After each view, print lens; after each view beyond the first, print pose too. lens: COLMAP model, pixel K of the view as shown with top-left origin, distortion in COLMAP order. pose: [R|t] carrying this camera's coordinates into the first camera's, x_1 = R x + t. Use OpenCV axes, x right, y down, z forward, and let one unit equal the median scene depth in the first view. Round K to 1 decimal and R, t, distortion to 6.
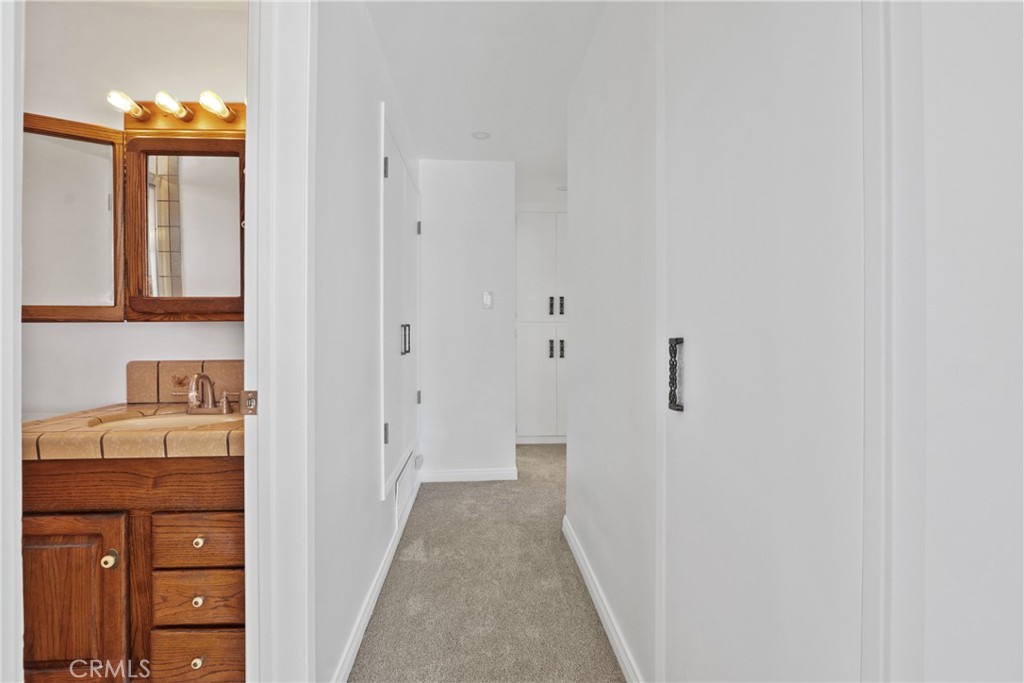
lens RADIAL K [[476.1, 0, 514.3], [0, 476.1, 333.9], [0, 0, 1]] dist [-0.017098, 0.002934]
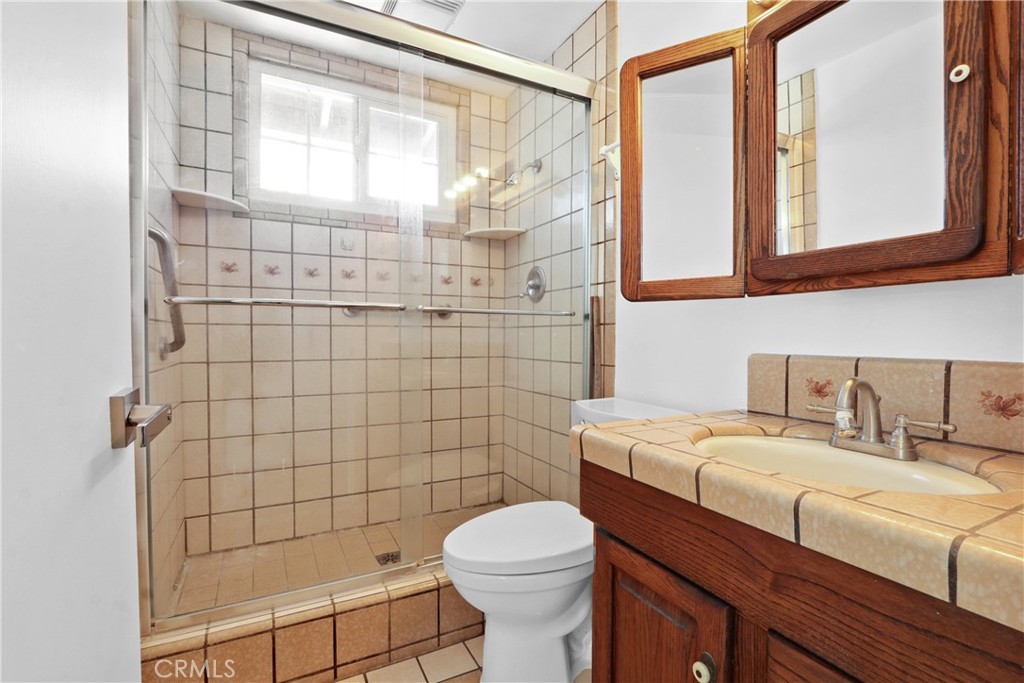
lens RADIAL K [[476.1, 0, 516.1], [0, 476.1, 340.3], [0, 0, 1]] dist [-0.017098, 0.002934]
pose [[0.390141, 0.013466, -0.920657, -0.304841], [-0.011907, 0.999883, 0.009579, 0.037223], [0.920678, 0.007225, 0.390256, 0.406677]]
